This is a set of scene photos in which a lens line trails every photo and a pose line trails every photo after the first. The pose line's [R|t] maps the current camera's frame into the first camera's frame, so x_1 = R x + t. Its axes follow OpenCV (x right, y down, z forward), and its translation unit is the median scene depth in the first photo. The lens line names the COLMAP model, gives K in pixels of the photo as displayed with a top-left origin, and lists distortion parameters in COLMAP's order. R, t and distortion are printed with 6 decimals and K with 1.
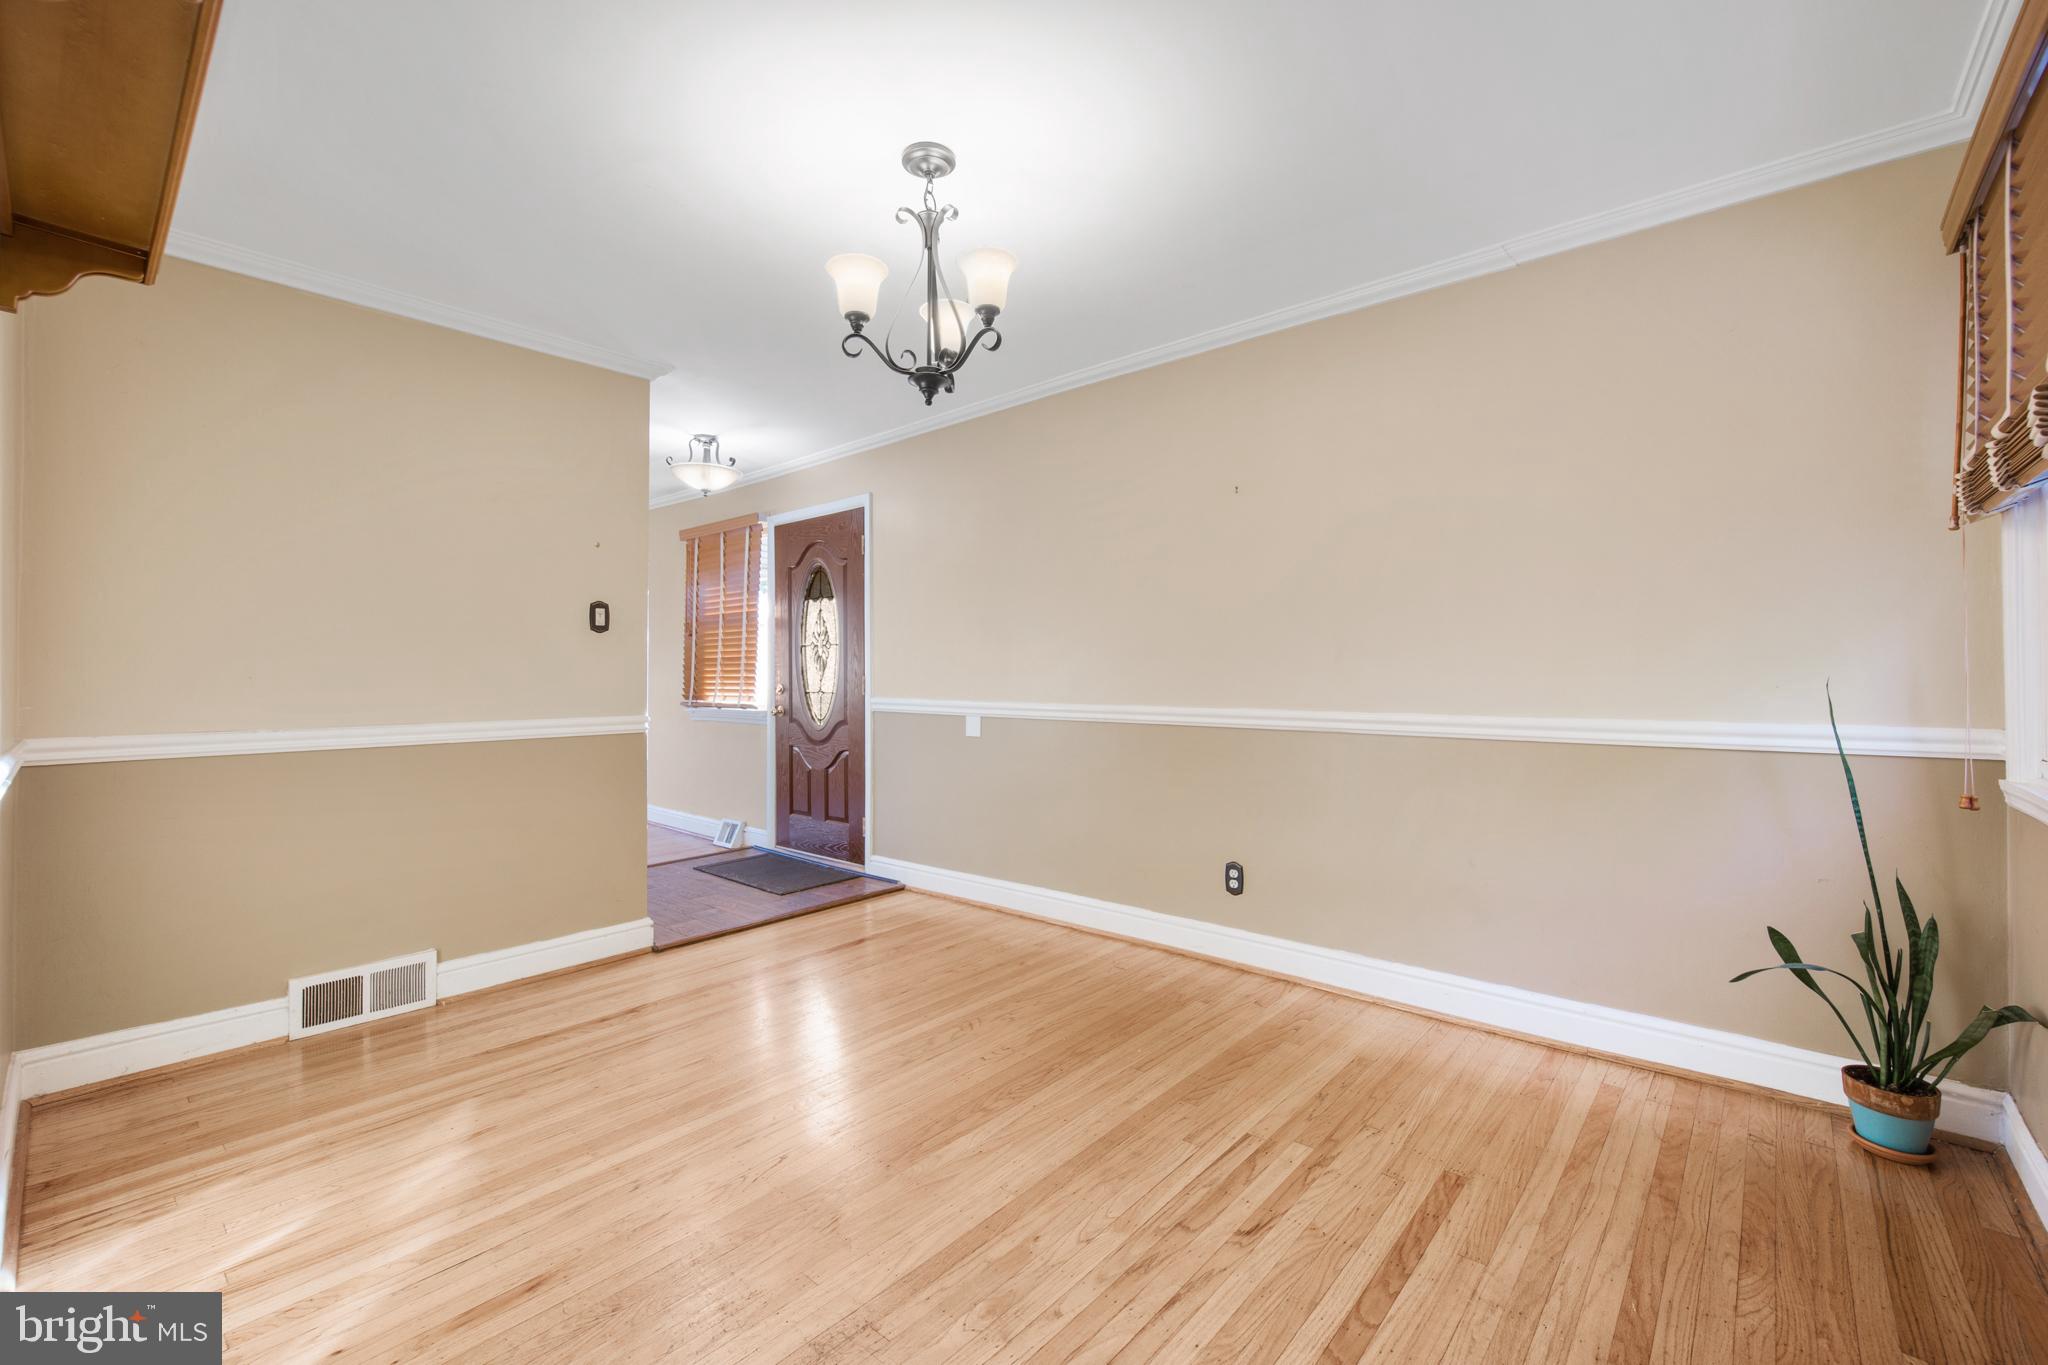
lens RADIAL K [[842.4, 0, 1037.5], [0, 842.4, 674.0], [0, 0, 1]] dist [-0.000213, -0.000066]
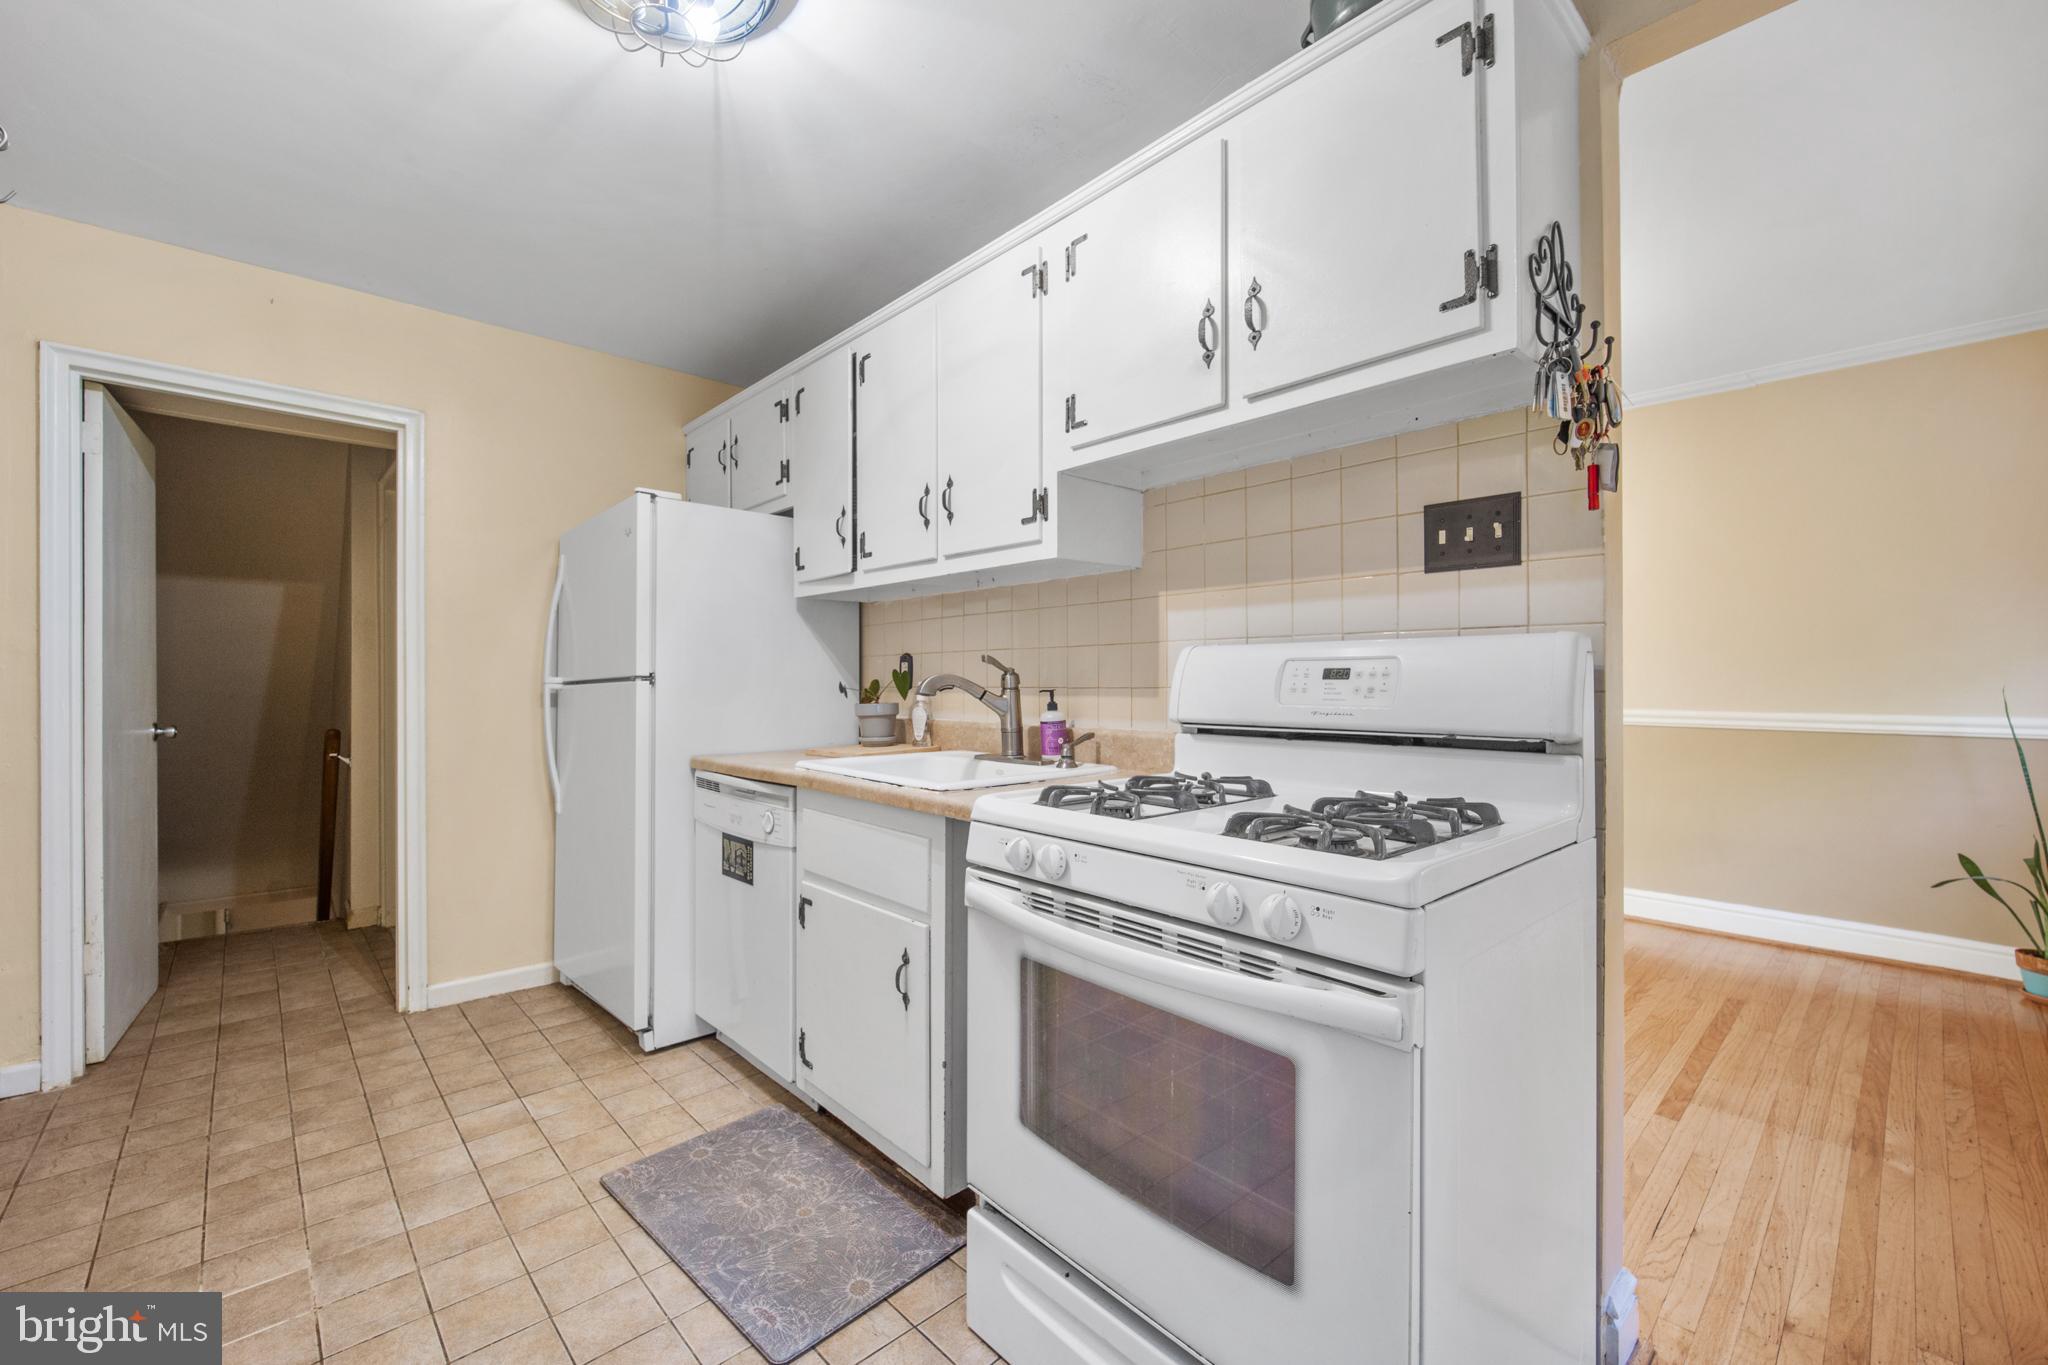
lens RADIAL K [[833.1, 0, 1024.0], [0, 833.1, 682.5], [0, 0, 1]] dist [-0.000370, 0.006408]
pose [[0.994184, 0.001085, -0.107694, -0.611857], [0.000012, 0.999948, 0.010182, -0.024225], [0.107699, -0.010124, 0.994132, -0.651859]]
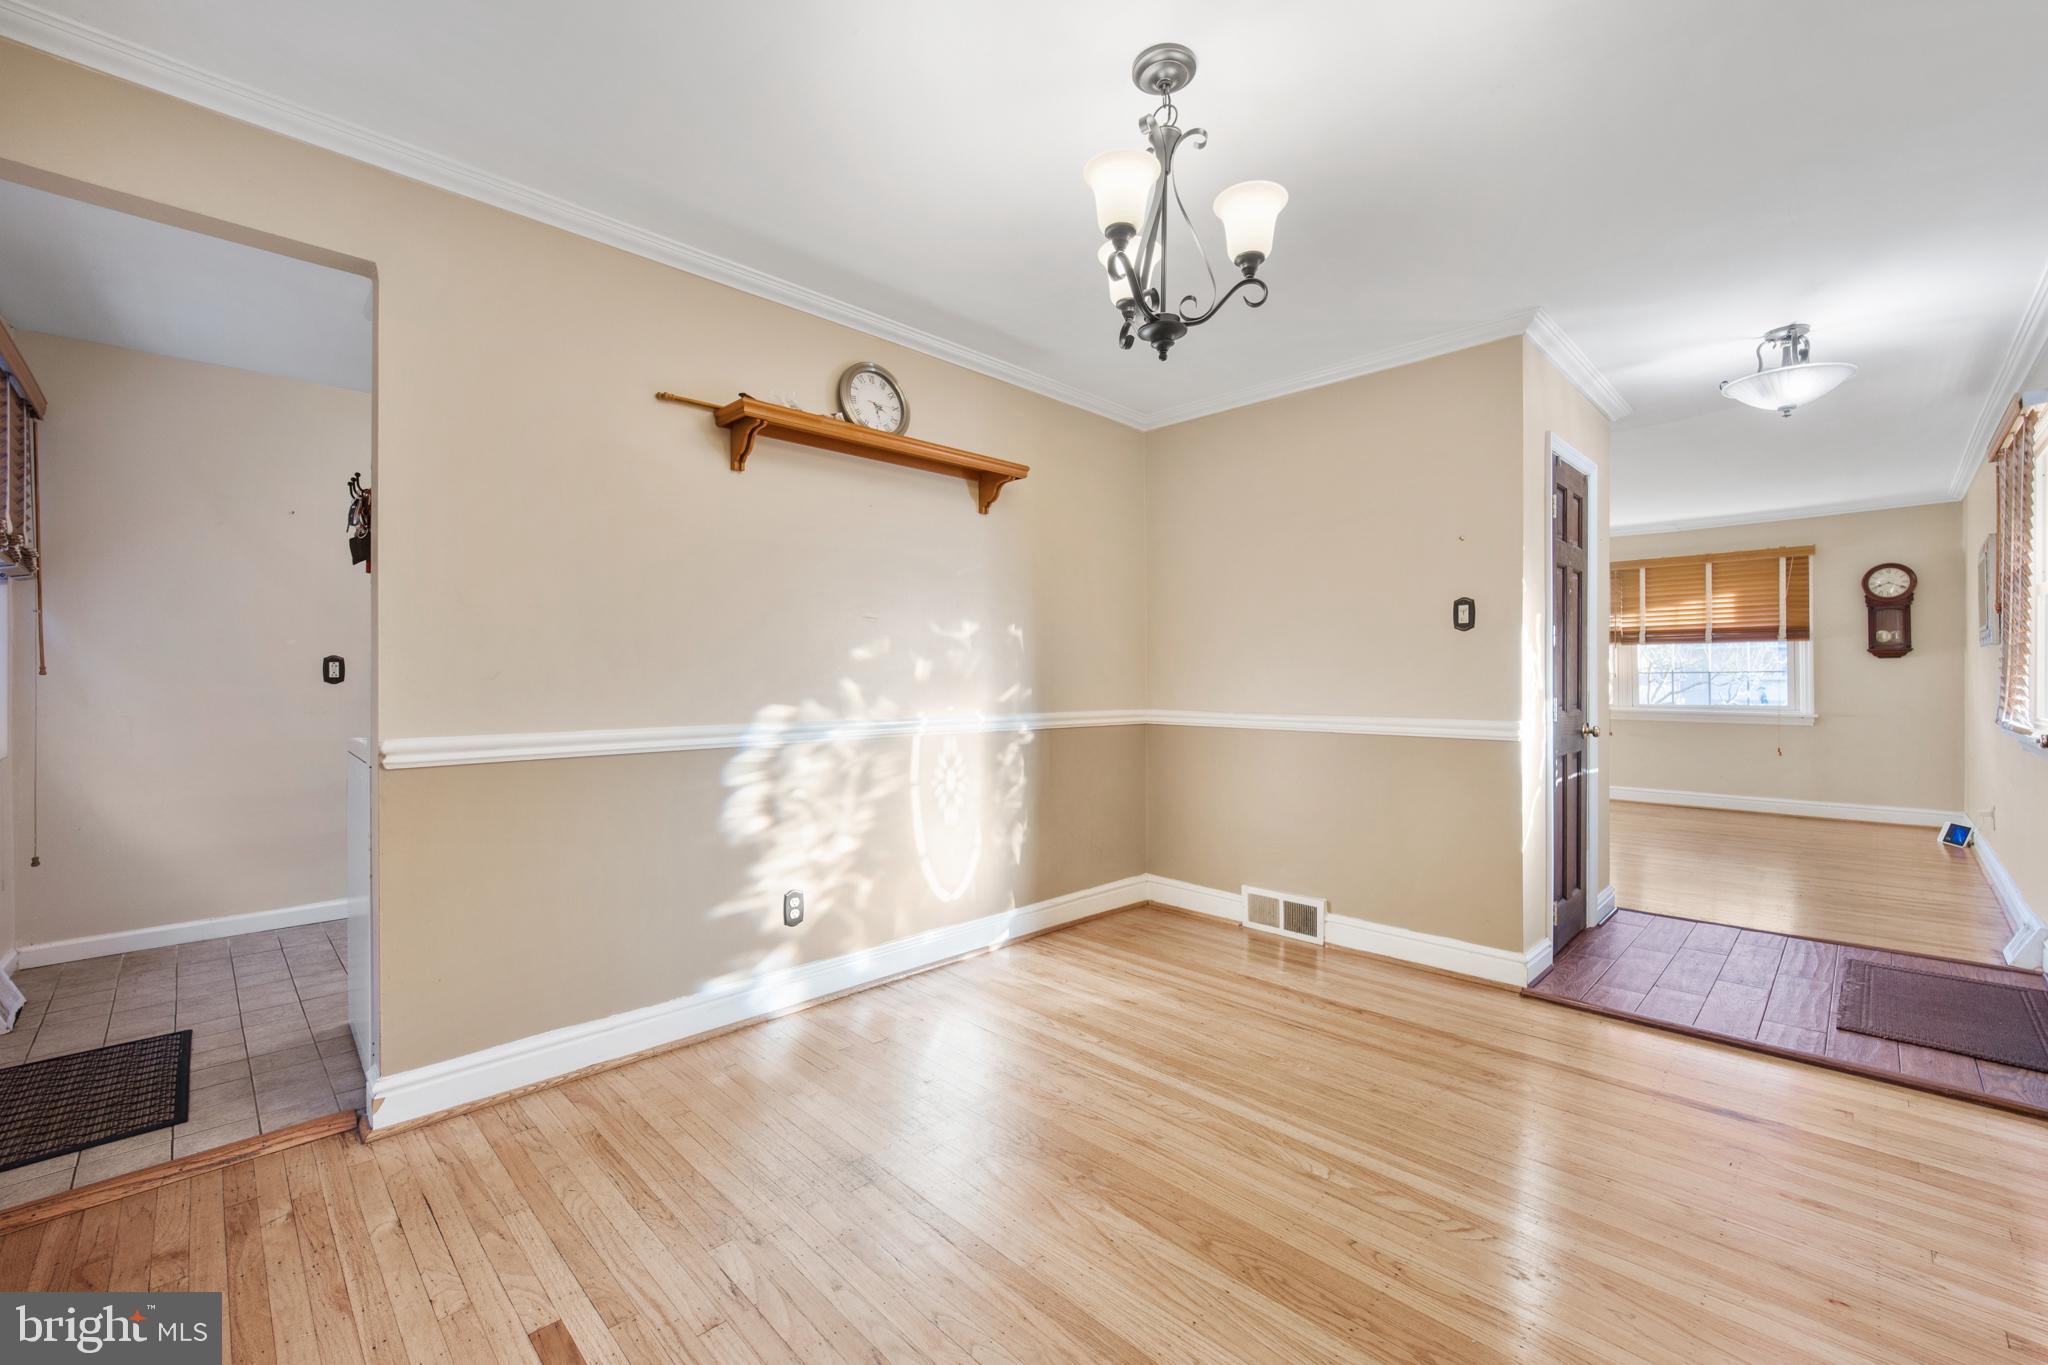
lens RADIAL K [[833.9, 0, 1024.0], [0, 833.9, 682.5], [0, 0, 1]] dist [-0.001277, -0.000275]
pose [[-0.075711, 0.010318, -0.997076, 0.728217], [0.003521, 0.999943, 0.010080, -0.002951], [0.997124, -0.002747, -0.075743, 0.924291]]
